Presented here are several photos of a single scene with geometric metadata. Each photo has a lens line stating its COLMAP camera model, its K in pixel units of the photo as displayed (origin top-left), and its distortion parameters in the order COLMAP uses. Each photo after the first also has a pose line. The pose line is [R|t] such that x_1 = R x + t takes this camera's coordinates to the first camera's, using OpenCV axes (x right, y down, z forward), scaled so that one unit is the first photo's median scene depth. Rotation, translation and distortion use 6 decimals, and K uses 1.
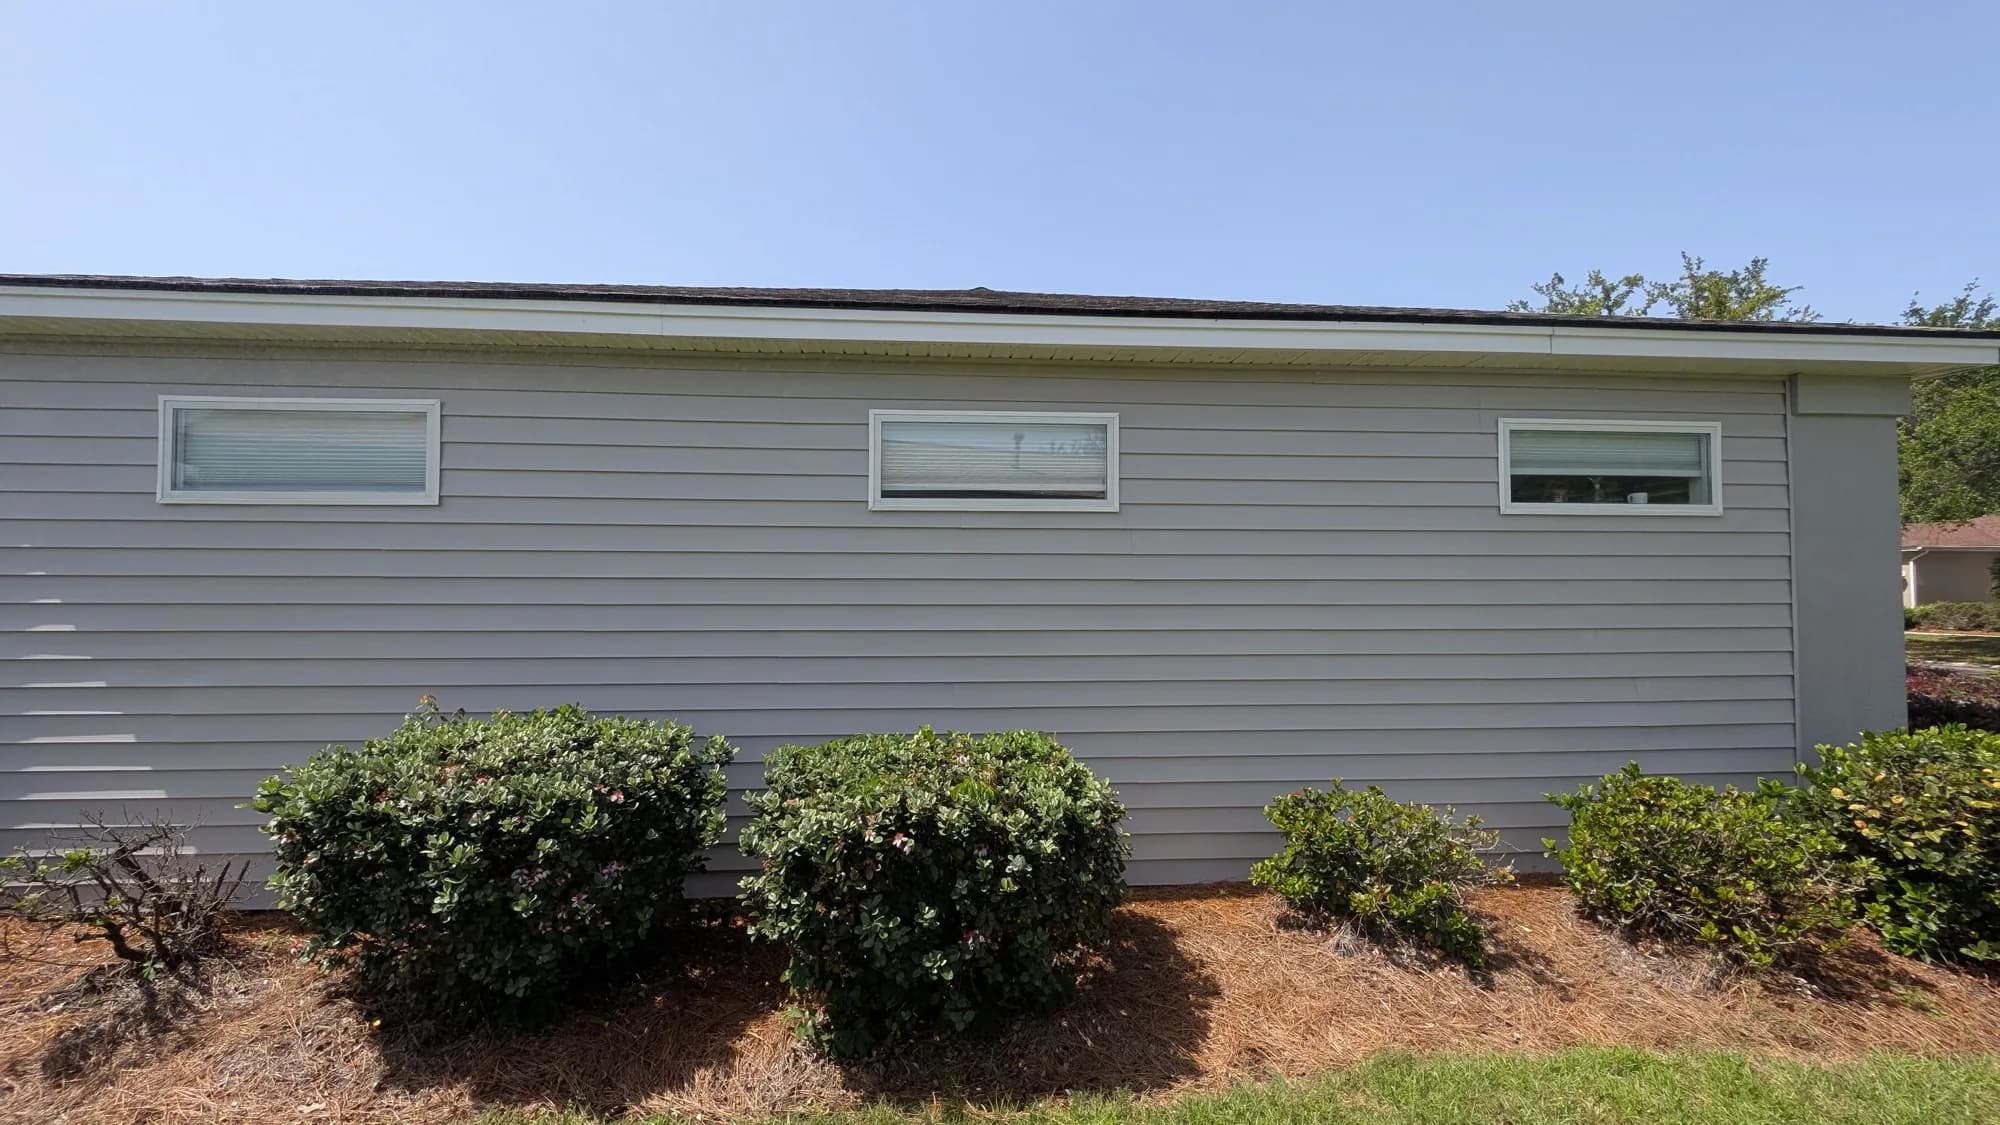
lens RADIAL K [[760.6, 0, 1000.1], [0, 760.6, 522.7], [0, 0, 1]] dist [-0.000749, -0.001871]
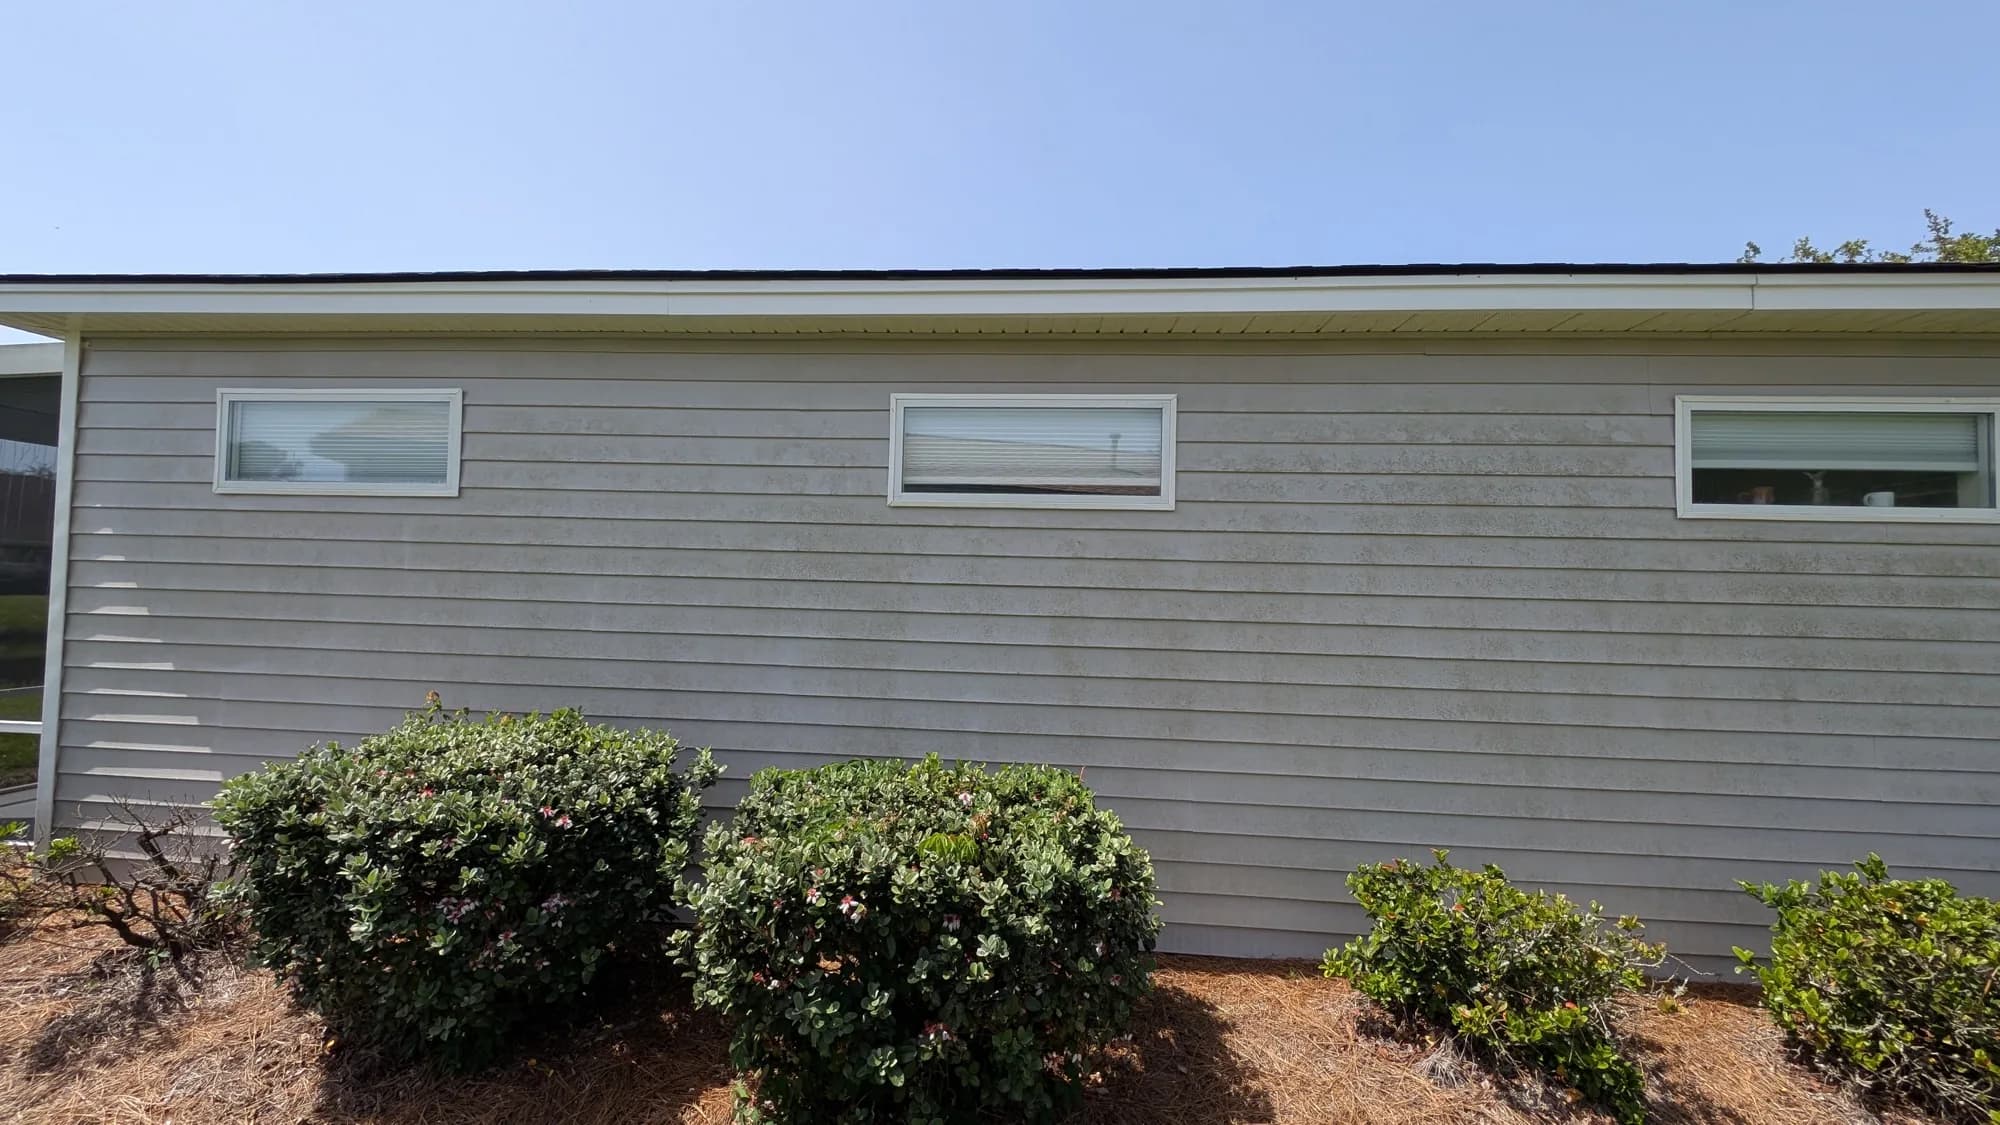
lens RADIAL K [[760.6, 0, 1000.1], [0, 760.6, 522.7], [0, 0, 1]] dist [-0.000749, -0.001871]
pose [[0.988915, 0.011721, -0.148018, 0.127139], [-0.012327, 0.999919, -0.003176, 0.006700], [0.147968, 0.004965, 0.988980, 0.185835]]
